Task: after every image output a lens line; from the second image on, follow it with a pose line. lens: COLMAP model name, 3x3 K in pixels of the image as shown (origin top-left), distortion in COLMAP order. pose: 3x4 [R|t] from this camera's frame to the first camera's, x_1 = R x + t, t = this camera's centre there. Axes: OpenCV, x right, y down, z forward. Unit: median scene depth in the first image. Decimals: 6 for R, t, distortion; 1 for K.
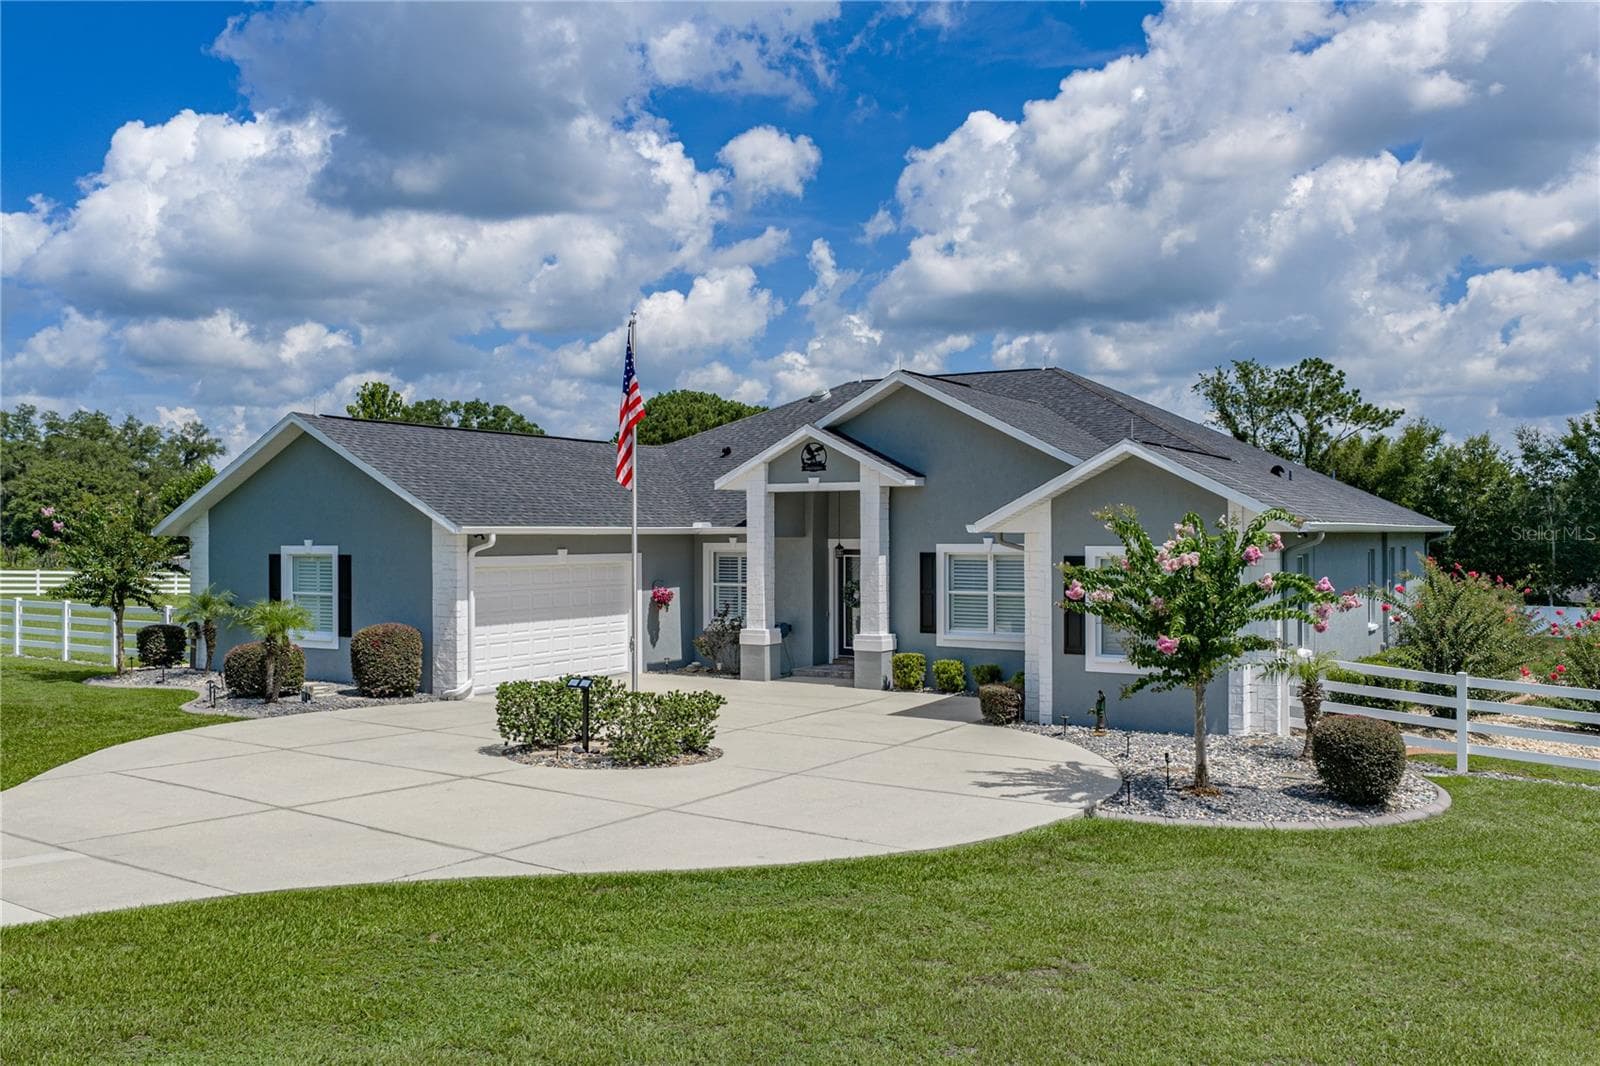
lens RADIAL K [[1332.7, 0, 800.0], [0, 1332.7, 533.0], [0, 0, 1]] dist [0.033529, -0.002129]
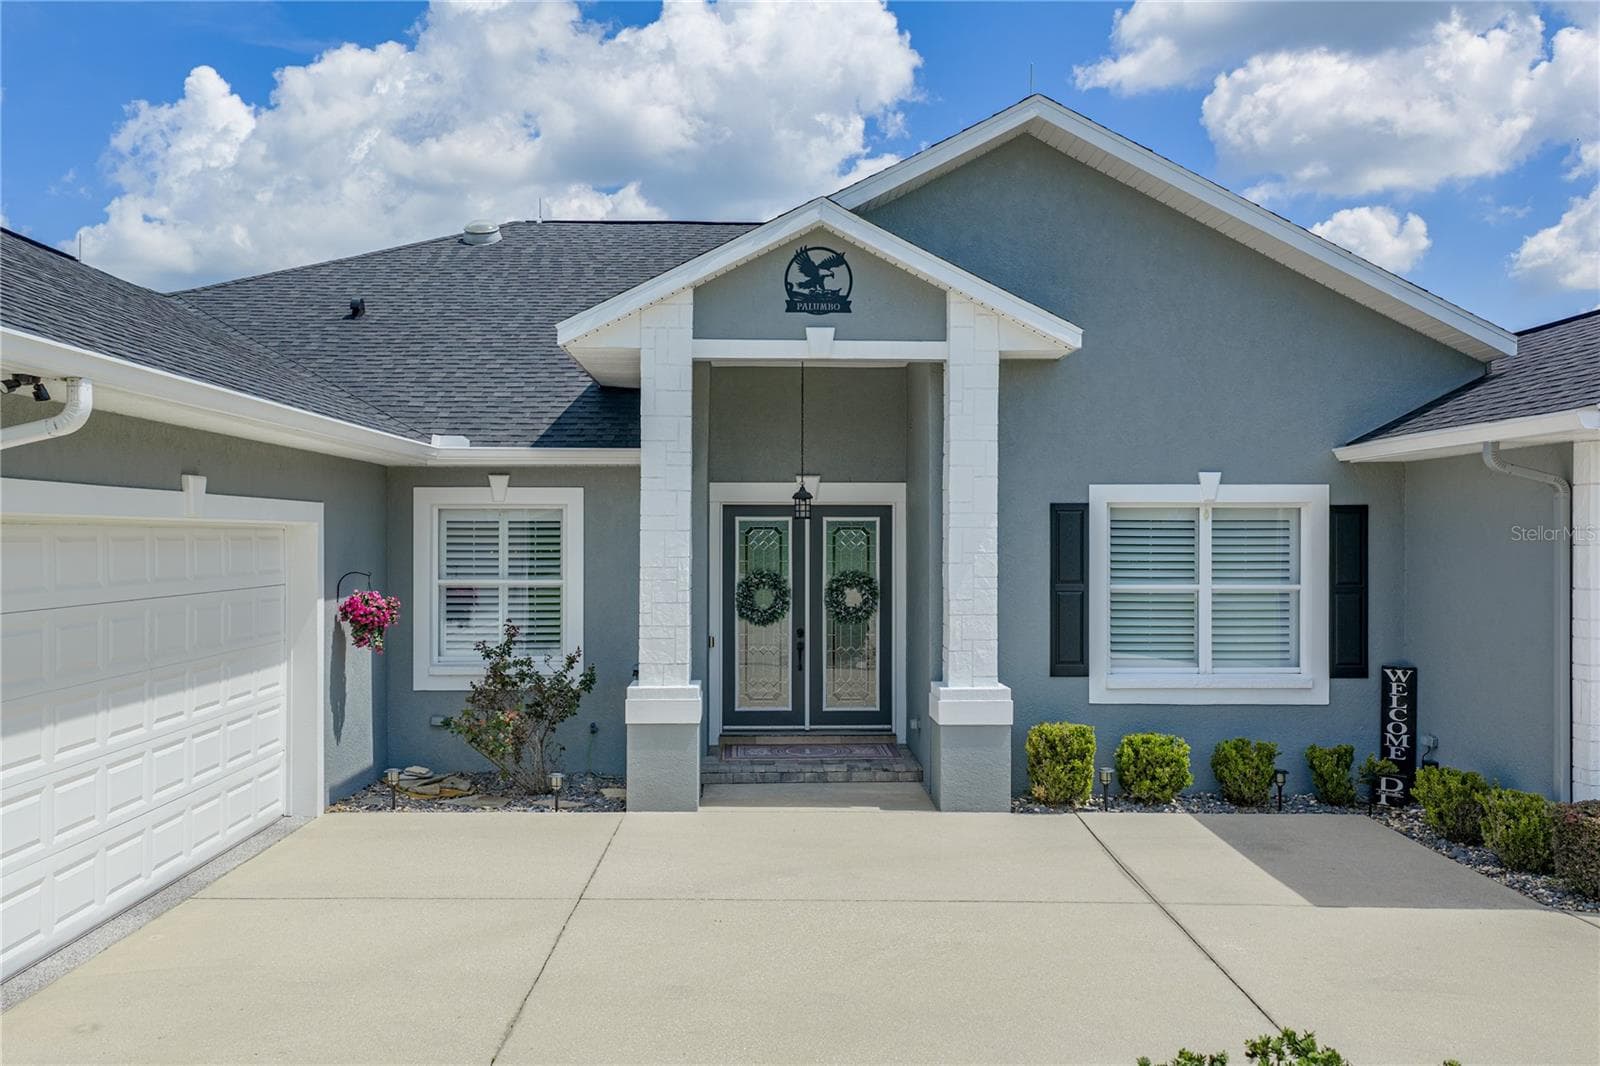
lens RADIAL K [[1318.6, 0, 800.0], [0, 1318.6, 533.0], [0, 0, 1]] dist [-0.008127, -0.006256]
pose [[0.841917, 0.005228, 0.539582, -0.224368], [-0.002919, 0.999983, -0.005135, 0.026934], [-0.539600, 0.002748, 0.841917, 0.644989]]
